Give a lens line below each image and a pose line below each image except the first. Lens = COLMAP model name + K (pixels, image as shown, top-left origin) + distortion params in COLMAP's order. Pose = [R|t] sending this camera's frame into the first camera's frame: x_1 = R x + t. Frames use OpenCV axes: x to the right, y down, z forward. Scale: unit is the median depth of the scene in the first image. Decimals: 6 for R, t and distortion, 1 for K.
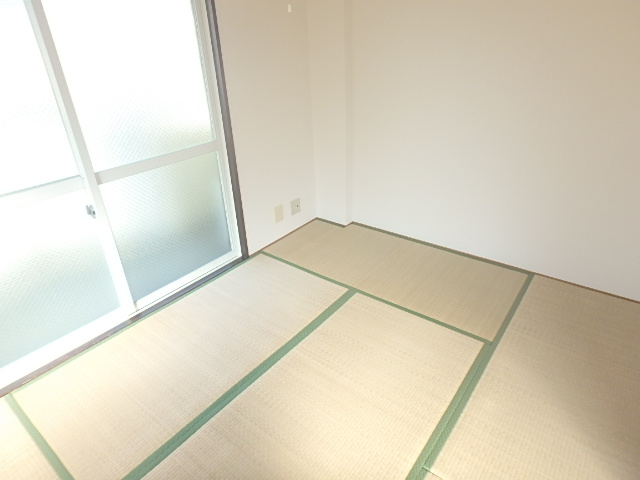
lens RADIAL K [[399.6, 0, 320.7], [0, 399.6, 236.1], [0, 0, 1]] dist [0.113503, -0.000341]
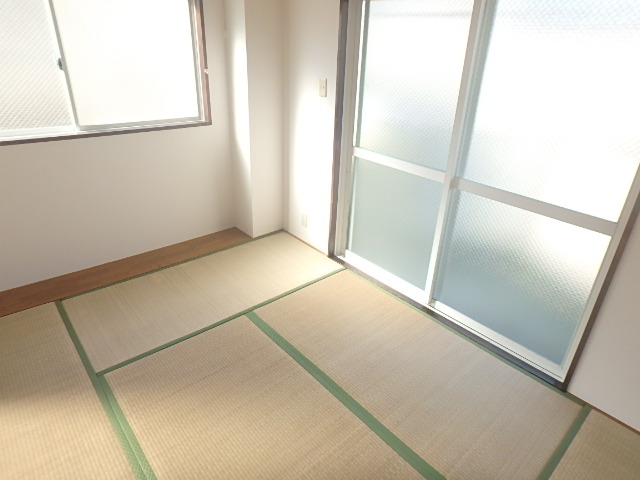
lens RADIAL K [[399.6, 0, 320.7], [0, 399.6, 236.1], [0, 0, 1]] dist [0.113503, -0.000341]
pose [[-0.183930, 0.440873, -0.878522, 0.425884], [-0.480060, 0.739635, 0.471682, -0.297904], [0.857737, 0.508499, 0.075604, 0.548739]]
